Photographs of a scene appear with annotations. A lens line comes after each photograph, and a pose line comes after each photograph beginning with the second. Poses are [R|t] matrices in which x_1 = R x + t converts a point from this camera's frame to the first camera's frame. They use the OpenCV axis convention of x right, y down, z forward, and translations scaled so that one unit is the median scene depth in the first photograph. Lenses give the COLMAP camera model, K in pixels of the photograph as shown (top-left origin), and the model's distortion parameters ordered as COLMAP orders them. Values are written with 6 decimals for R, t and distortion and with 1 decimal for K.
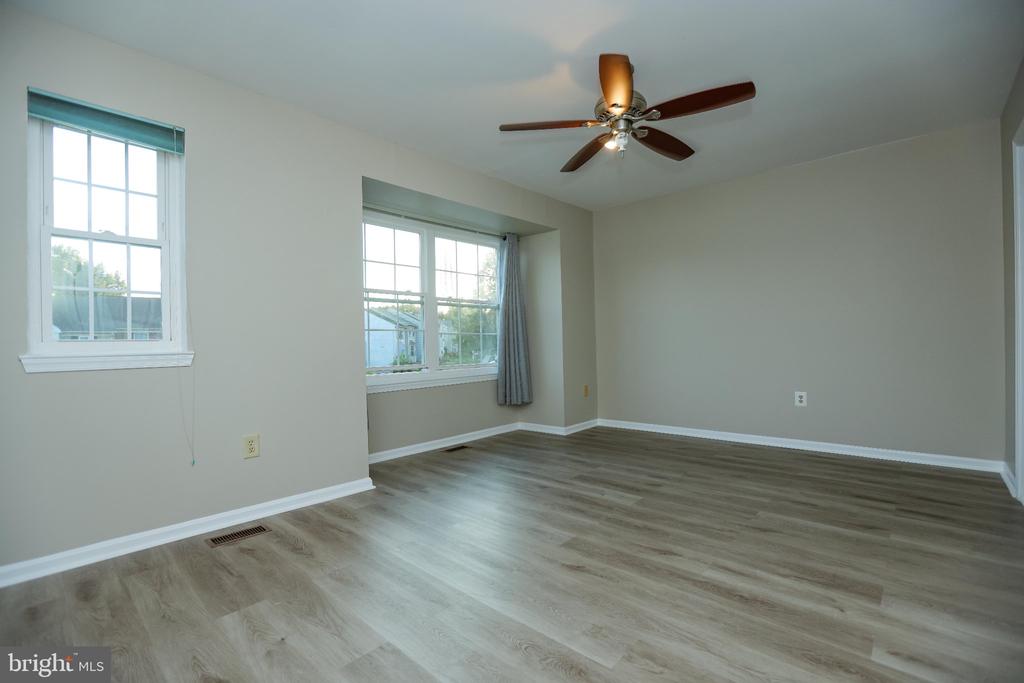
lens RADIAL K [[464.7, 0, 509.5], [0, 464.7, 348.1], [0, 0, 1]] dist [-0.016384, 0.006844]
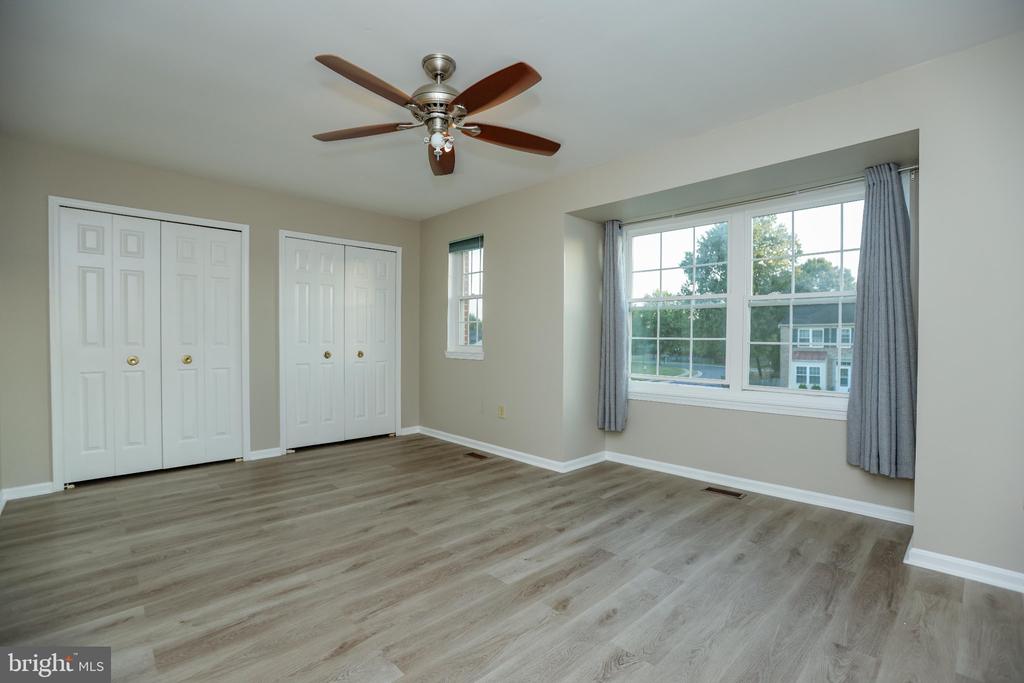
lens RADIAL K [[453.7, 0, 512.0], [0, 453.7, 341.5], [0, 0, 1]] dist [-0.066284, 0.010280]
pose [[-0.065834, 0.008021, -0.997798, 1.124468], [-0.030132, 0.999496, 0.010023, -0.053857], [0.997376, 0.030725, -0.065559, 1.234821]]
